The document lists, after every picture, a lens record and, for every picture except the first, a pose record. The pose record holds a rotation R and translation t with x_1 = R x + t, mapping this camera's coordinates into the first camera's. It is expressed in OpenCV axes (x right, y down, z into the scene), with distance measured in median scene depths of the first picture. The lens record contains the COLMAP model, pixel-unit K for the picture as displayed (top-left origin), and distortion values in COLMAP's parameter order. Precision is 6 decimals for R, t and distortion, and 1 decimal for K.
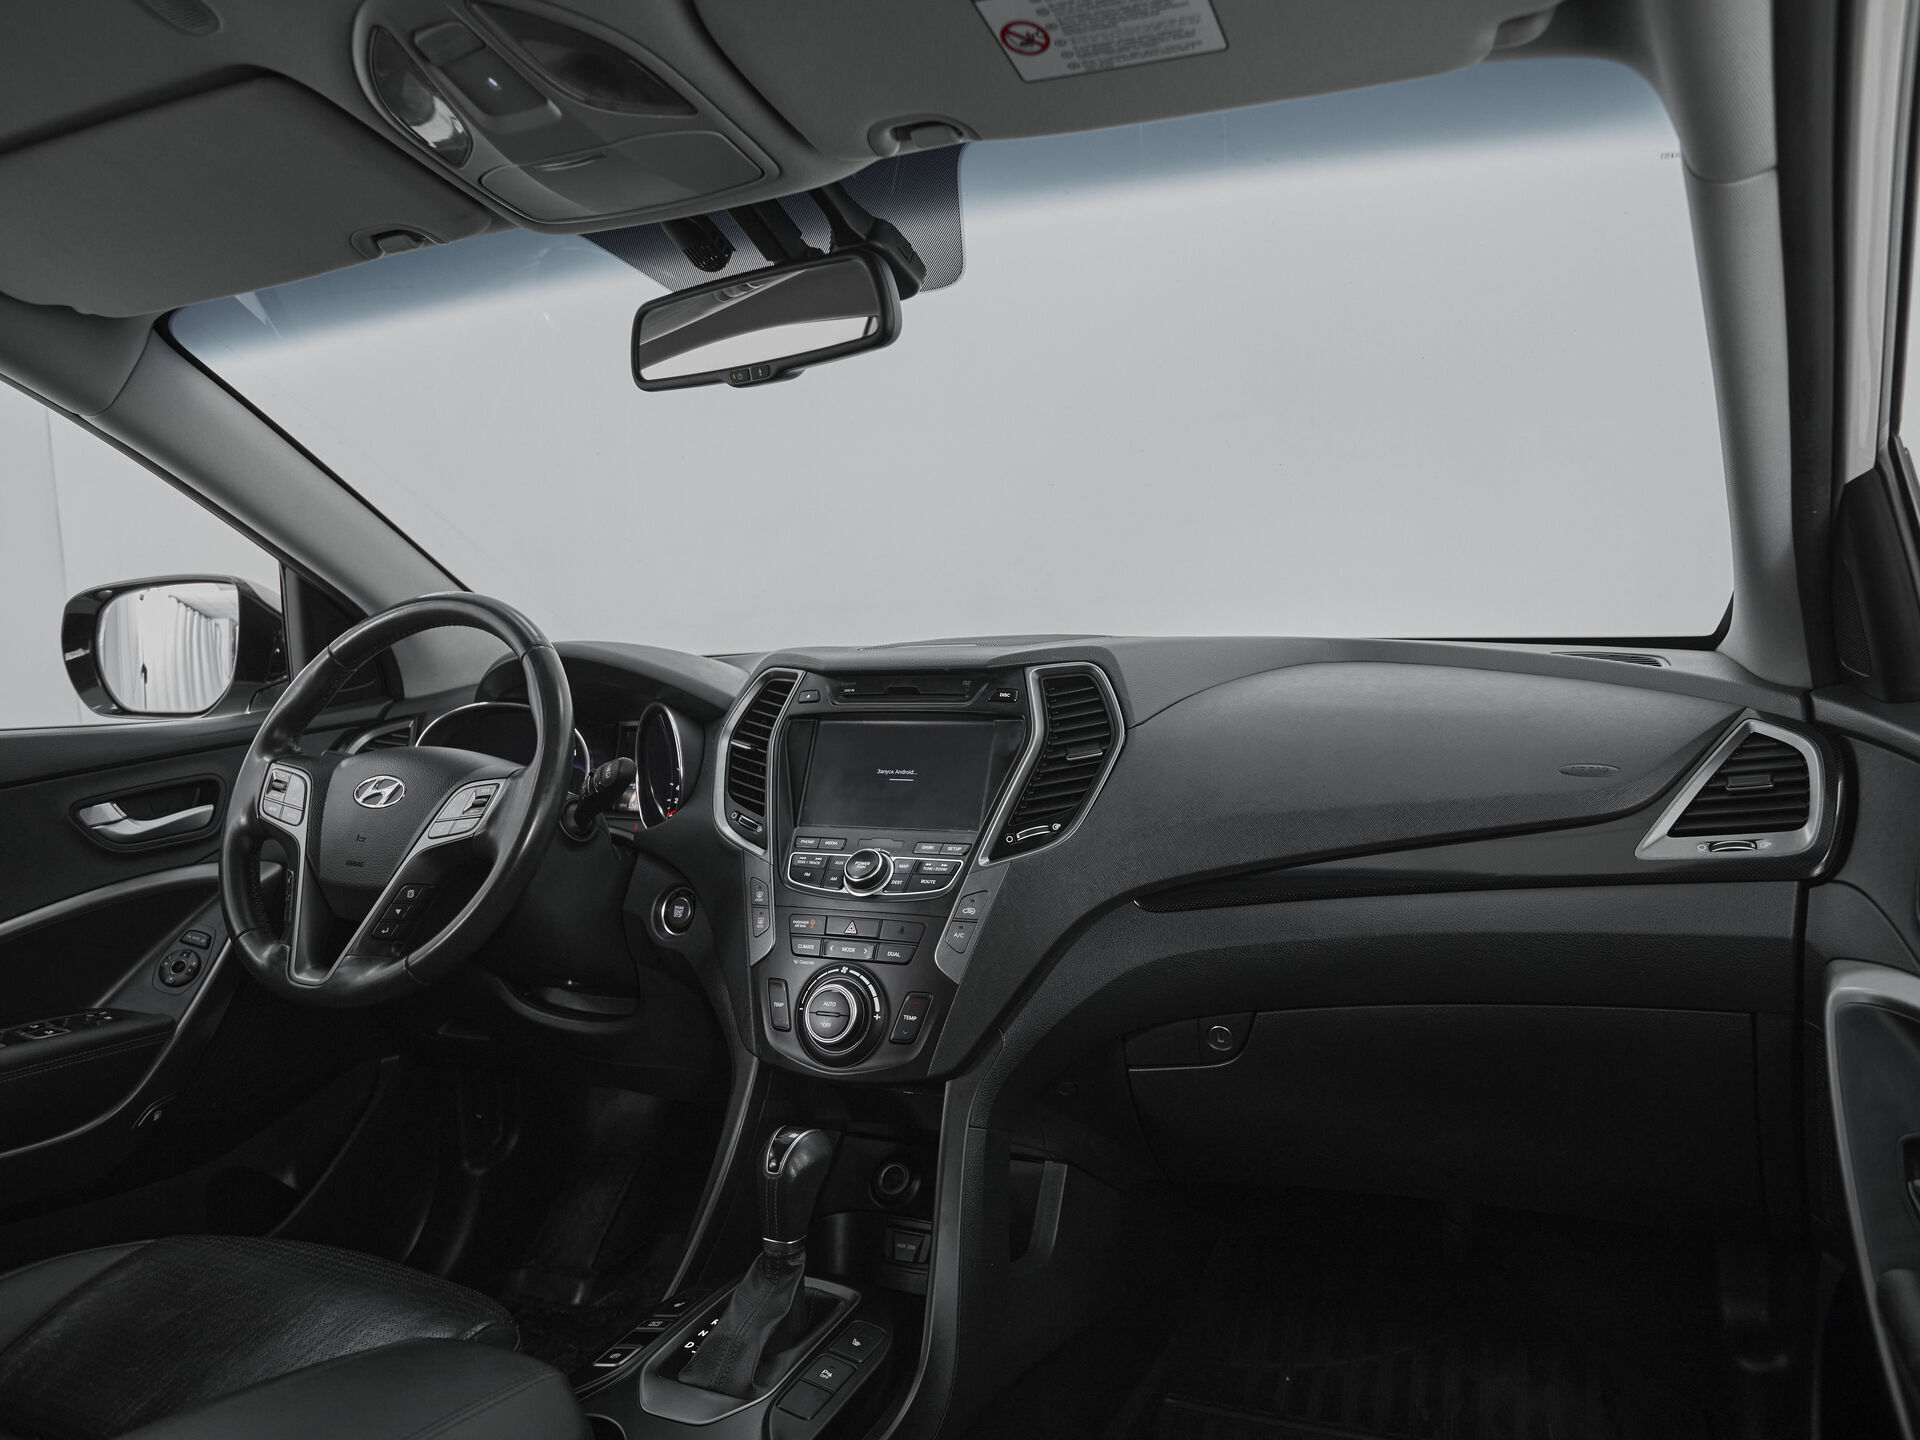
lens RADIAL K [[1247.6, 0, 960.0], [0, 1247.6, 720.0], [0, 0, 1]] dist [-0.042838, 0.002045]
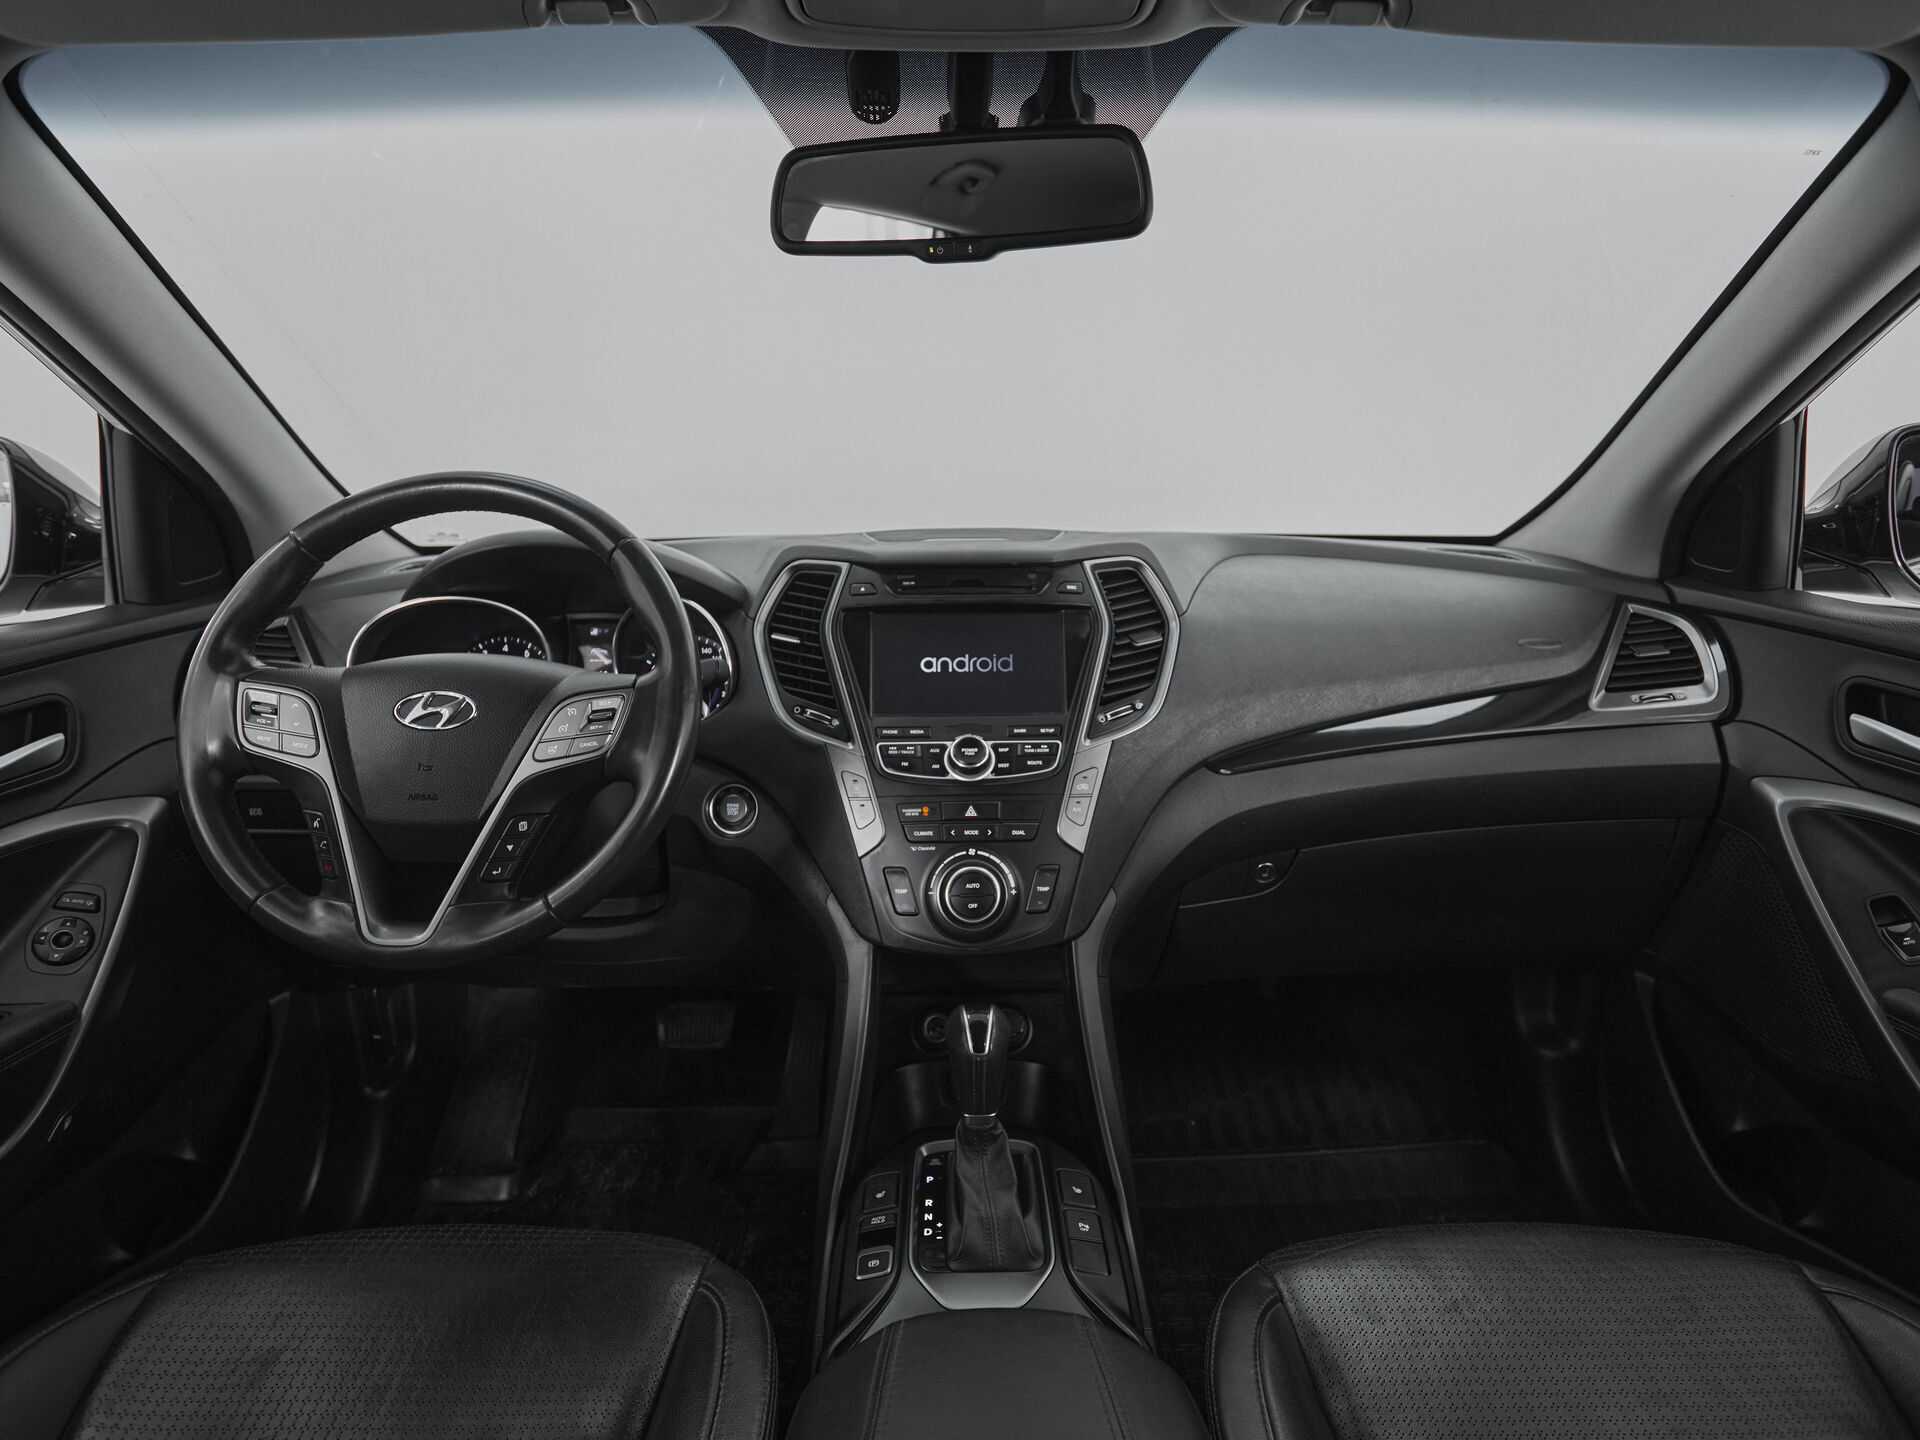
lens RADIAL K [[1019.3, 0, 948.4], [0, 1019.3, 718.4], [0, 0, 1]] dist [0.011814, -0.027785]
pose [[0.915021, -0.062378, 0.398554, -0.426473], [0.010528, 0.991329, 0.130984, -0.024372], [-0.403268, -0.115657, 0.907743, 0.221550]]
